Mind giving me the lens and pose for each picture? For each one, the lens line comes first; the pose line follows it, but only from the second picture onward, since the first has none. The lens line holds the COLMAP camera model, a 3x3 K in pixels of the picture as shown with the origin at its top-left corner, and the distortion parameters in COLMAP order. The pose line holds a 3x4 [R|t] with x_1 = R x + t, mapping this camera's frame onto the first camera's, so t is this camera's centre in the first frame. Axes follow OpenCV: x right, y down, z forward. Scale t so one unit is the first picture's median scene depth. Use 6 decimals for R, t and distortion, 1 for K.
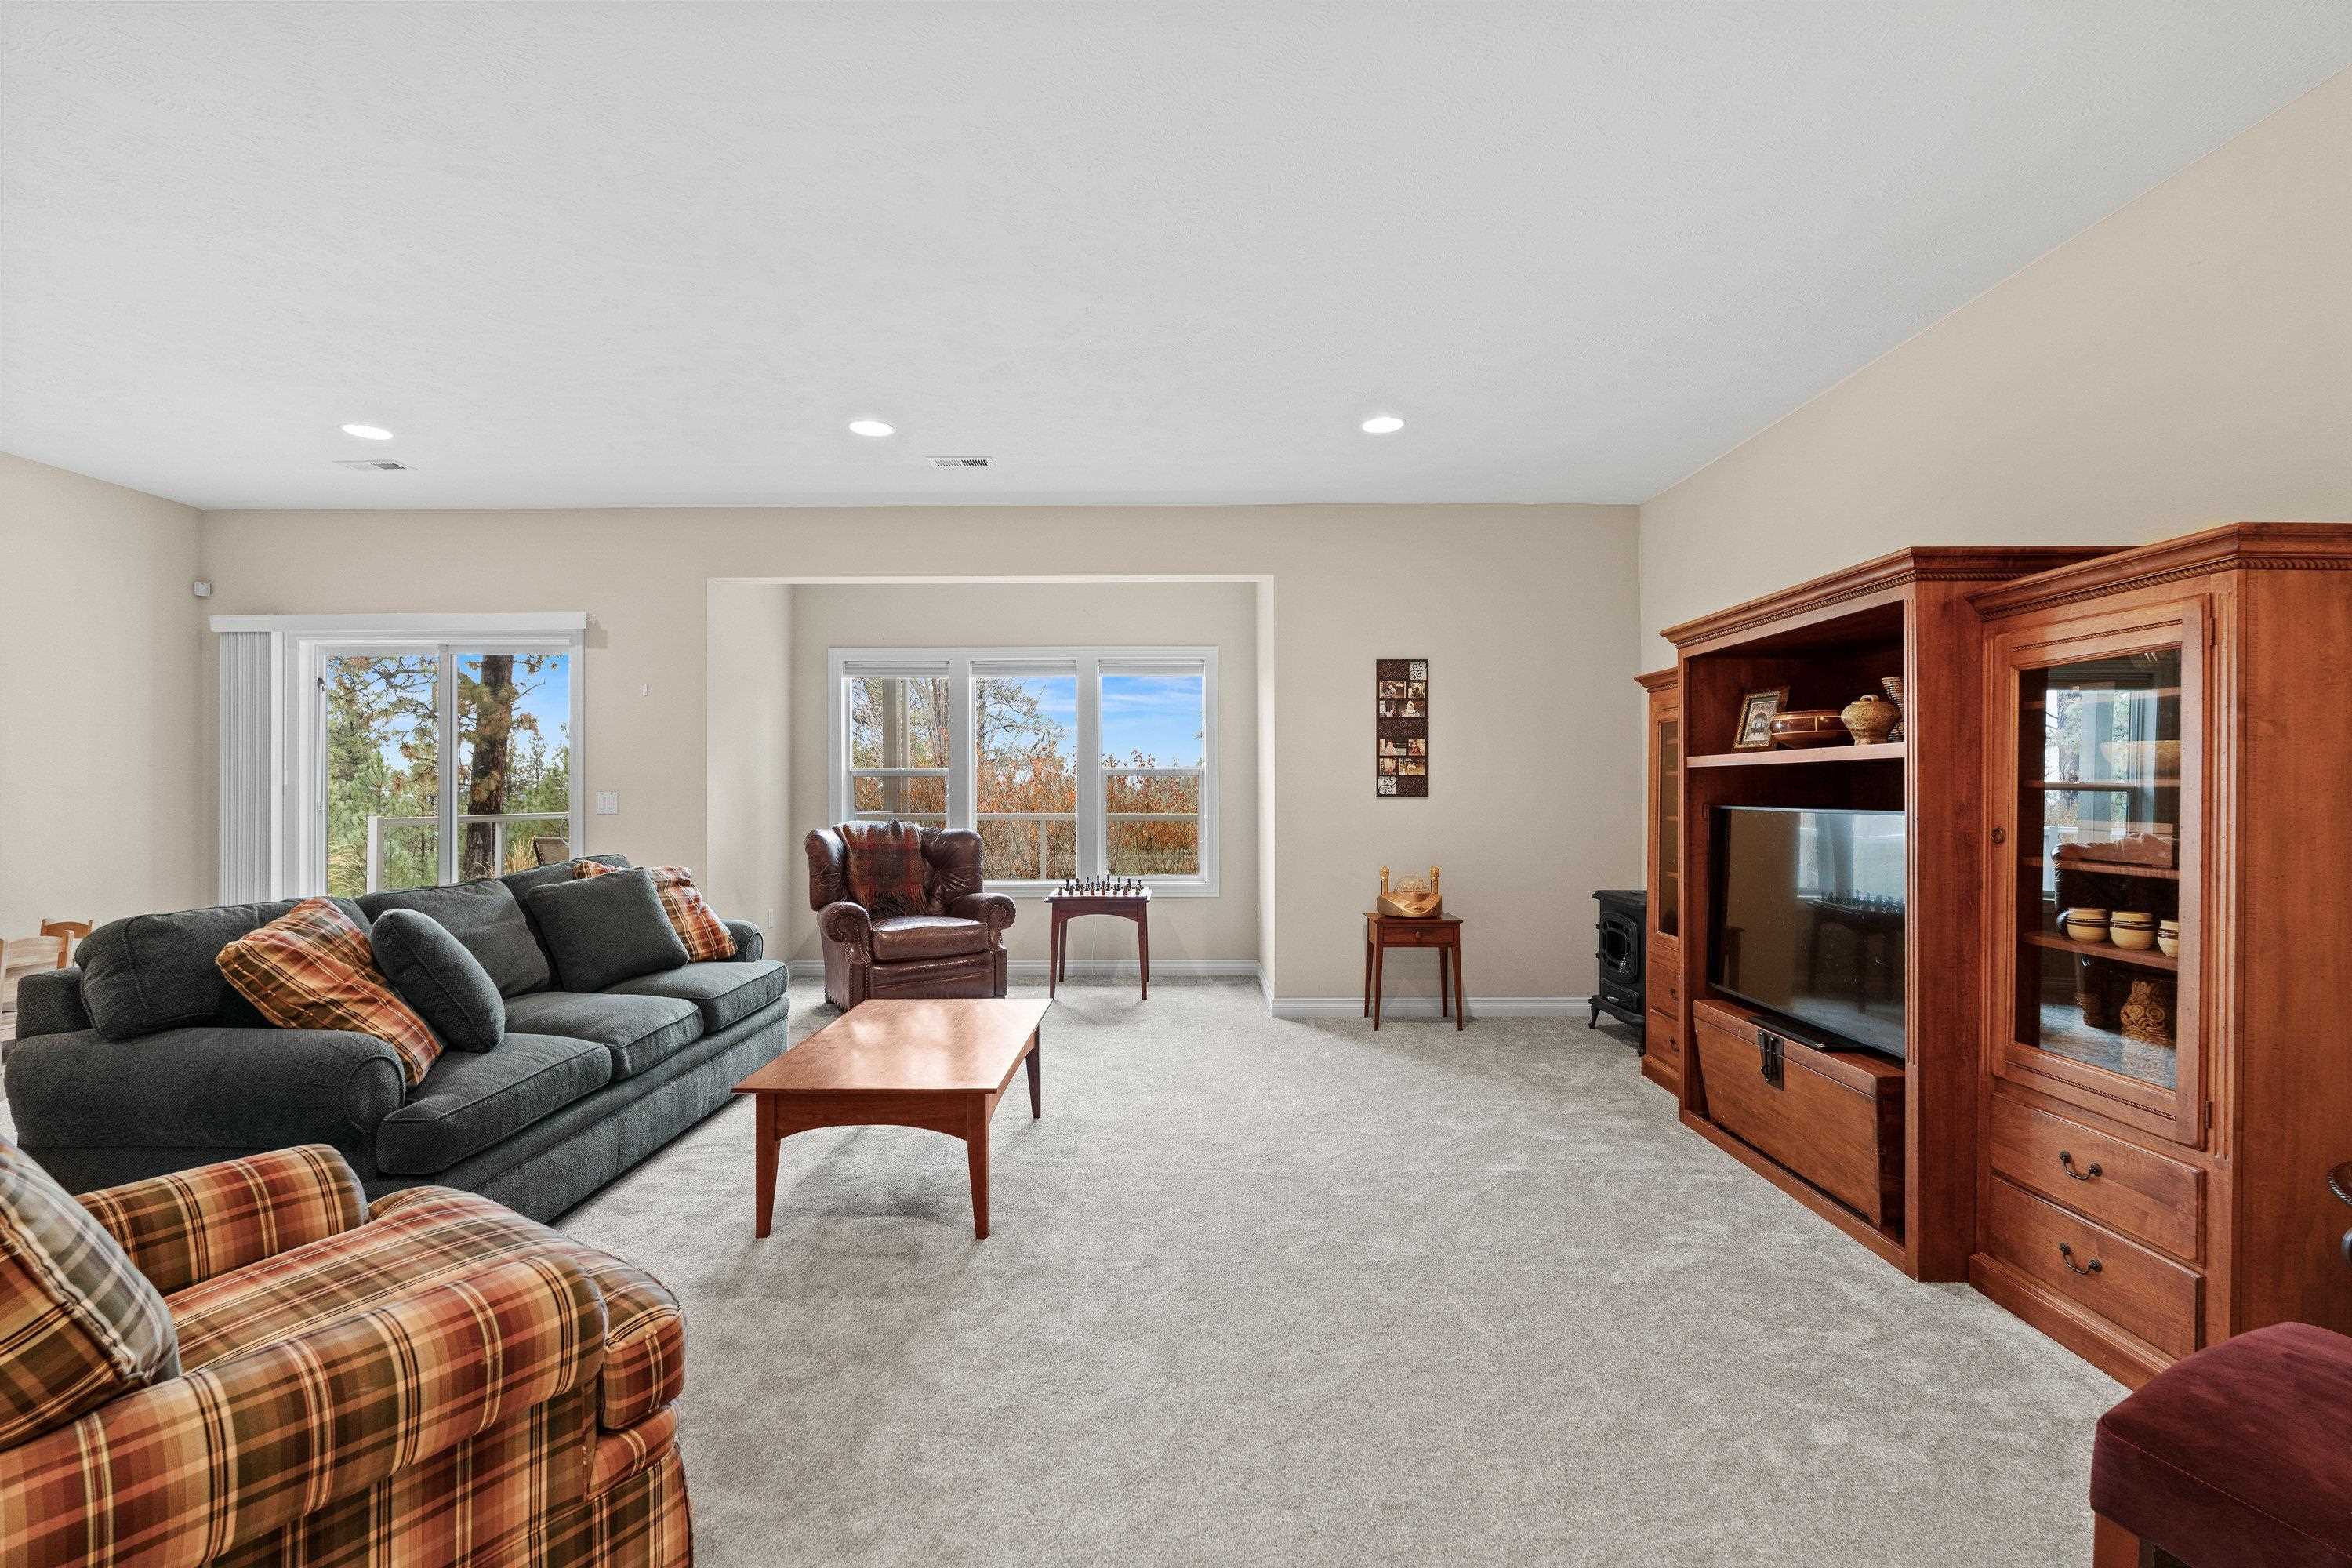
lens RADIAL K [[1026.6, 0, 1199.0], [0, 1026.6, 785.1], [0, 0, 1]] dist [-0.004991, 0.000169]
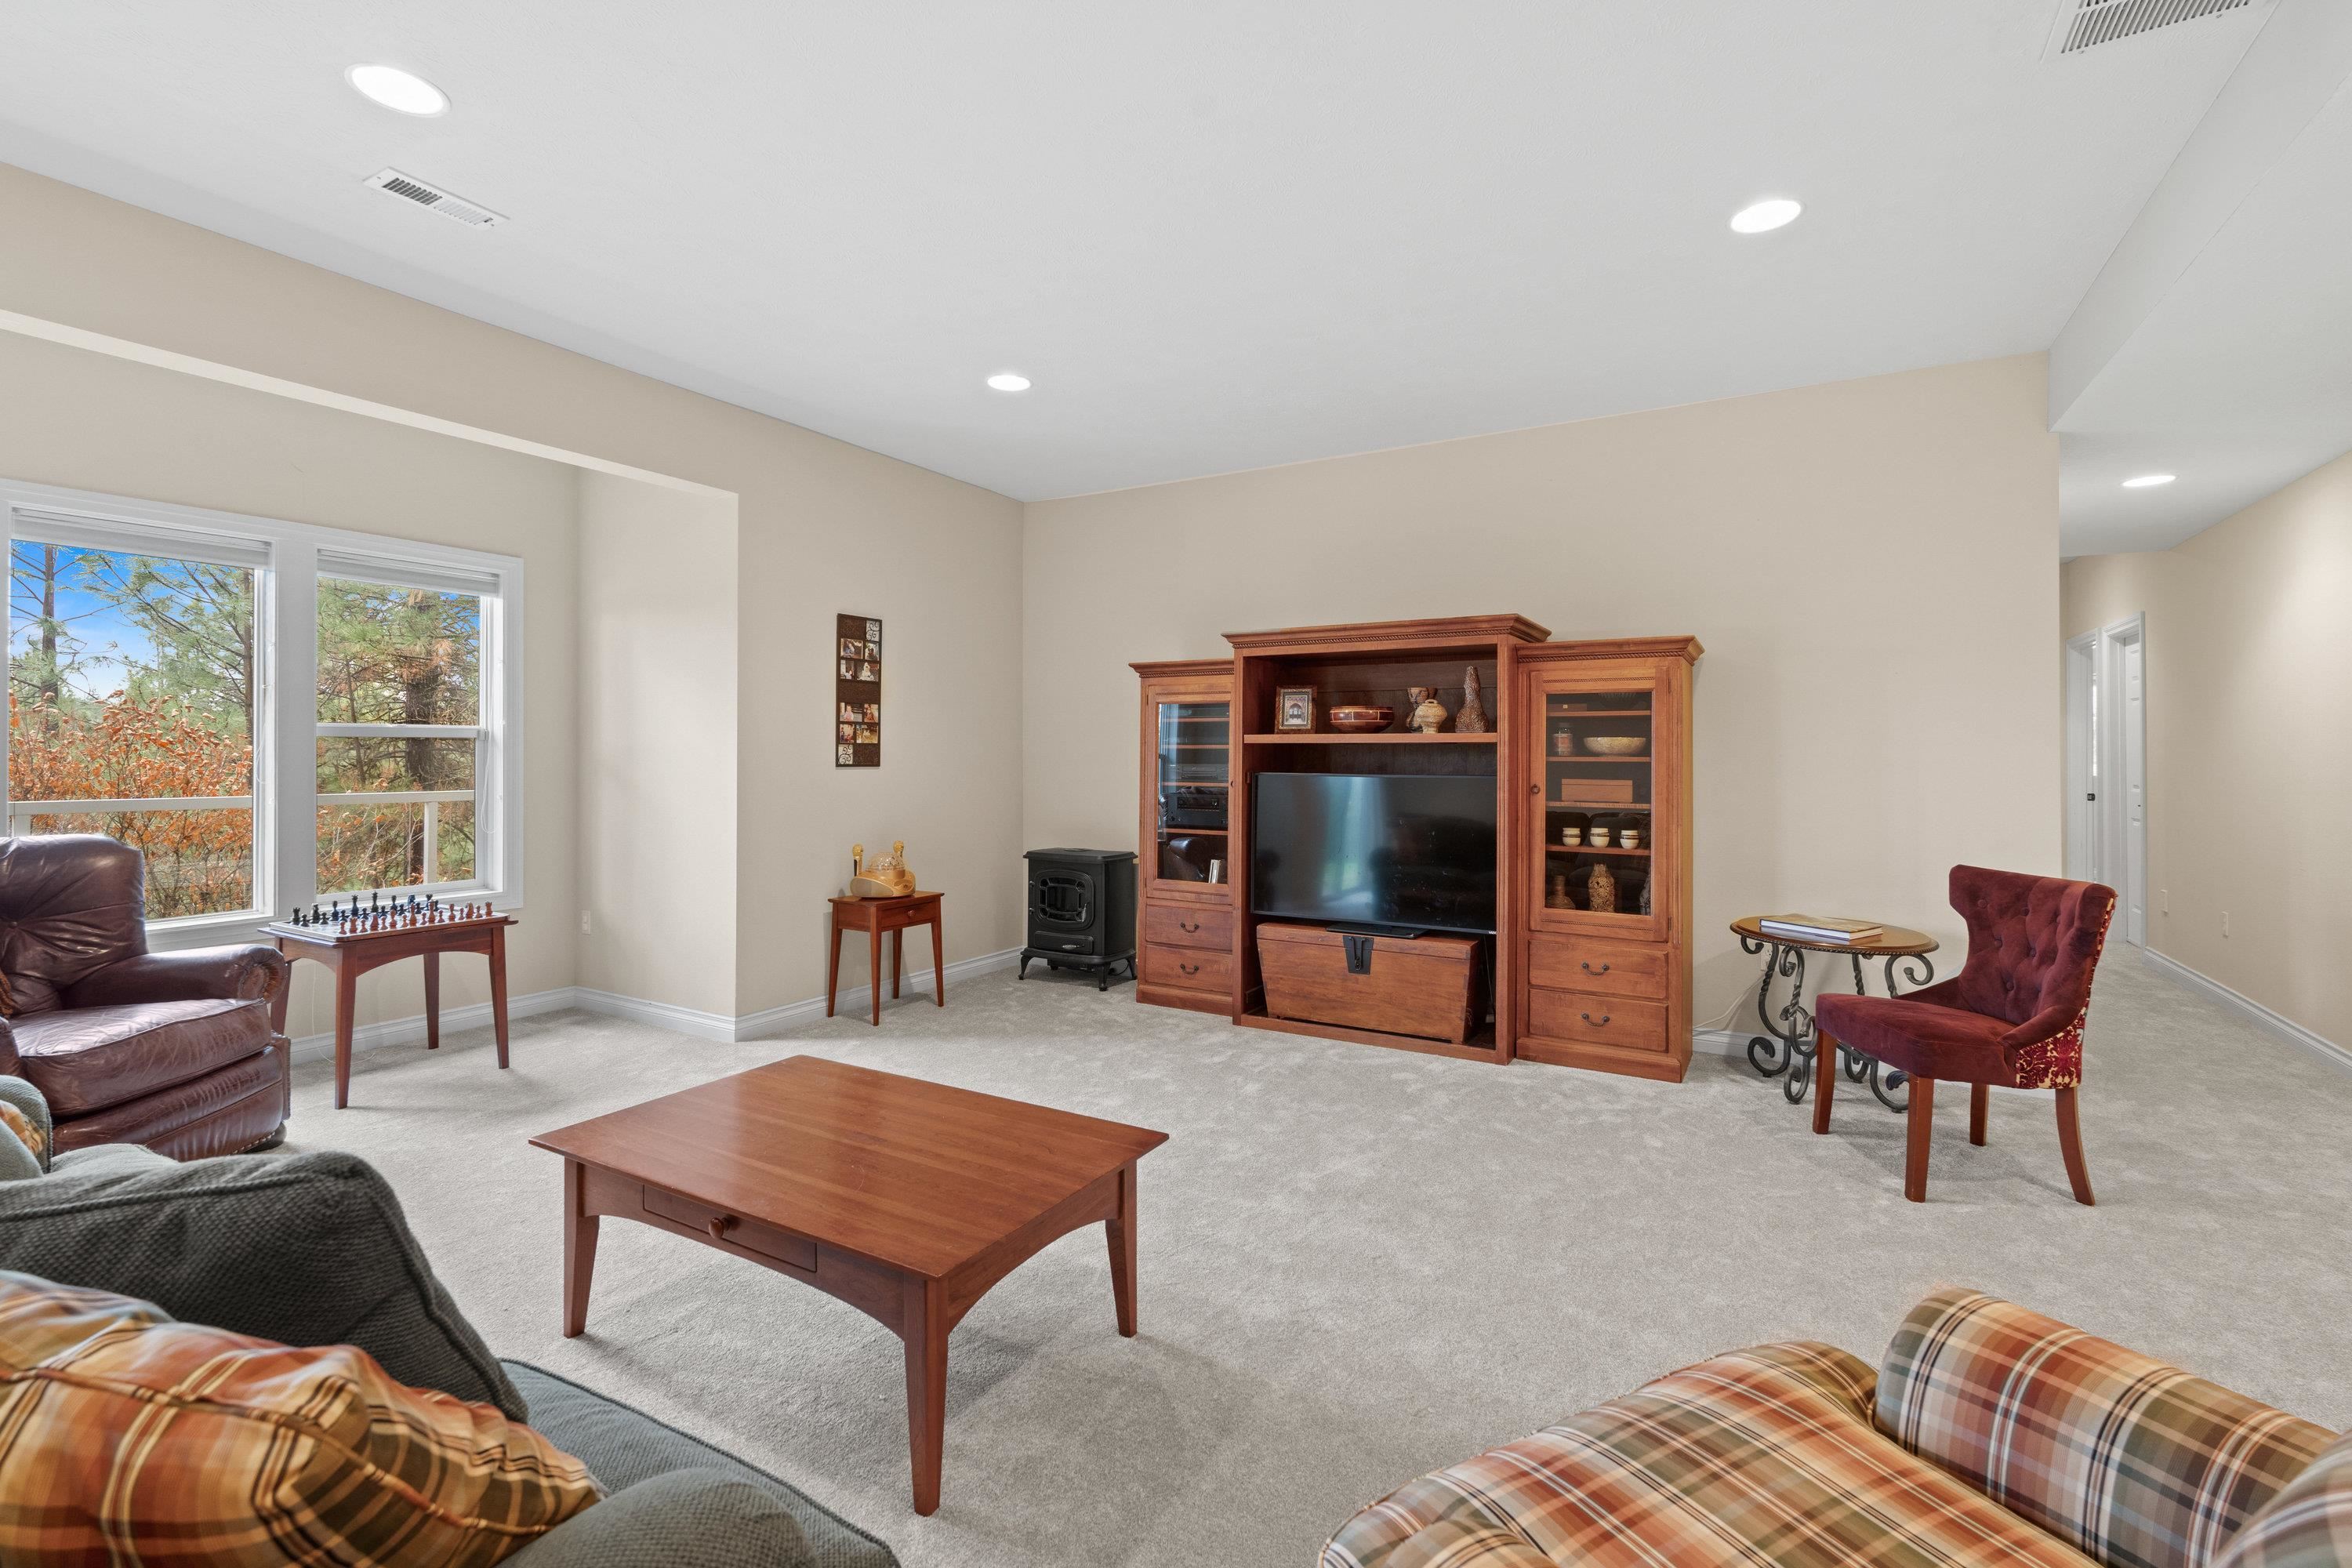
lens RADIAL K [[1026.6, 0, 1191.0], [0, 1026.6, 758.2], [0, 0, 1]] dist [-0.004991, 0.000169]
pose [[0.500986, -0.002036, 0.865453, -0.445159], [-0.007312, 0.999952, 0.006585, -0.004645], [-0.865425, -0.009627, 0.500946, 0.288453]]
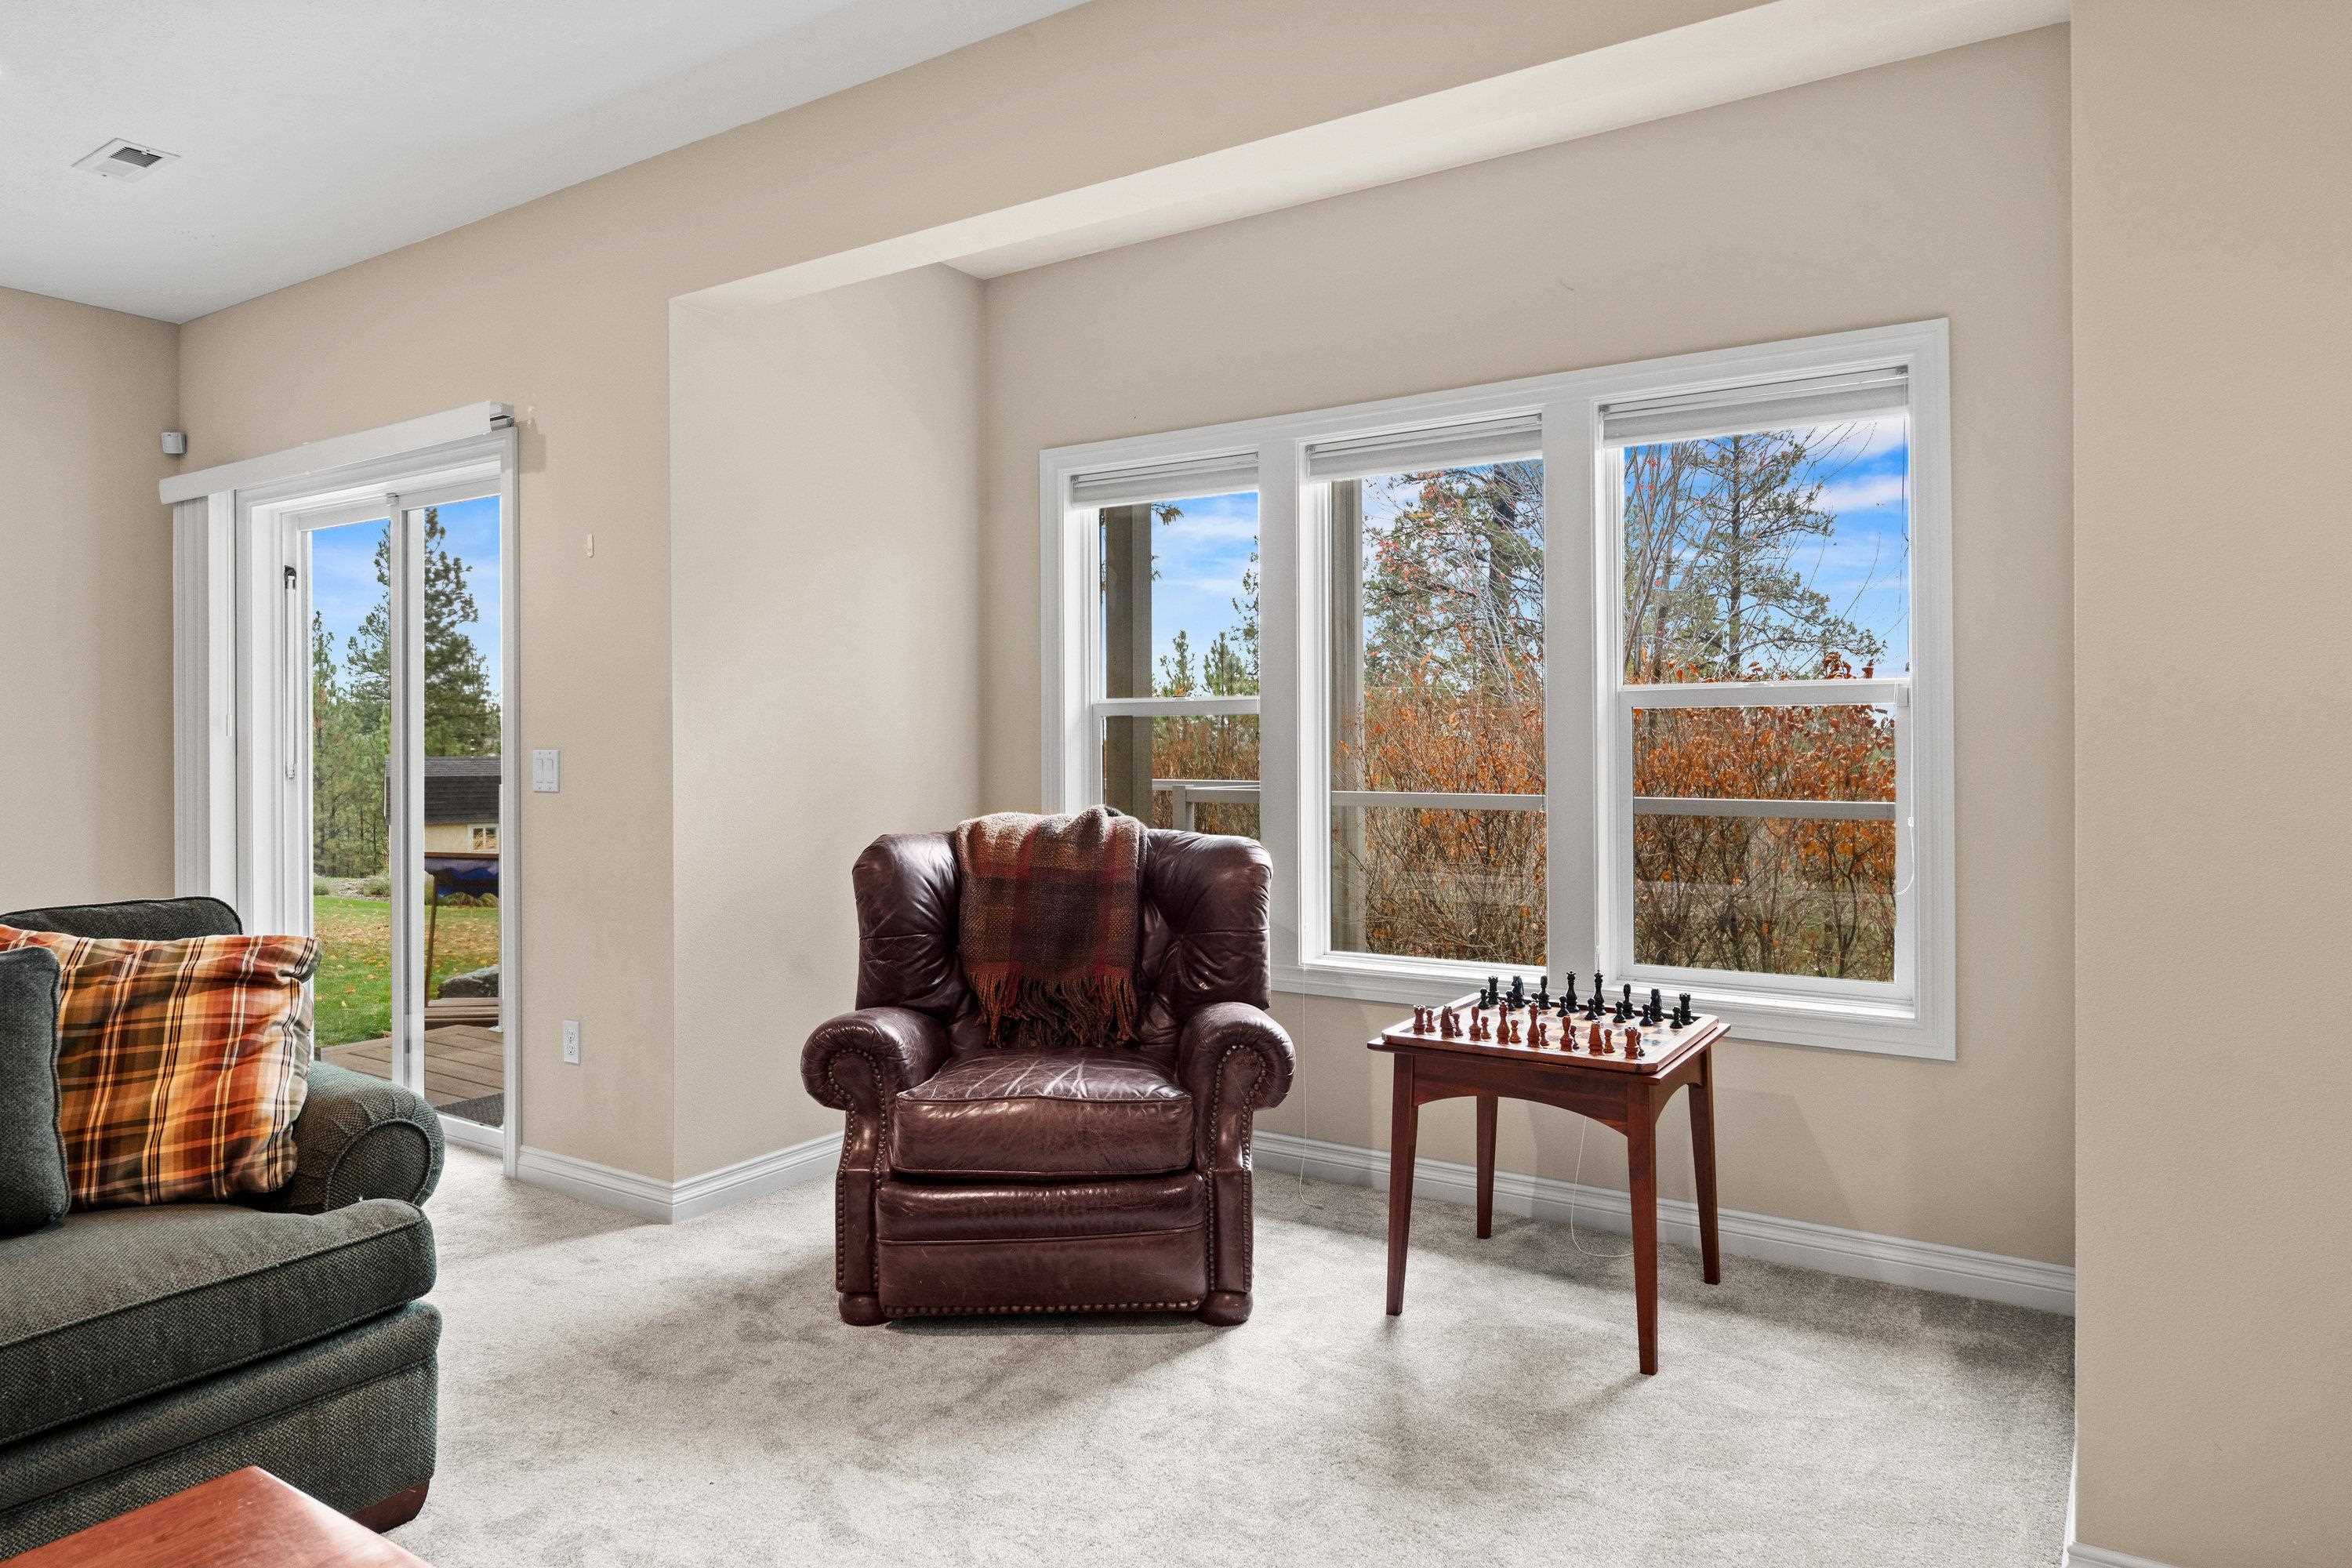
lens RADIAL K [[1499.4, 0, 1162.1], [0, 1499.4, 704.8], [0, 0, 1]] dist [-0.006664, -0.002128]
pose [[0.836170, -0.014950, -0.548267, 0.091872], [0.004701, 0.999787, -0.020093, 0.001137], [0.548451, 0.014224, 0.836062, 0.549334]]
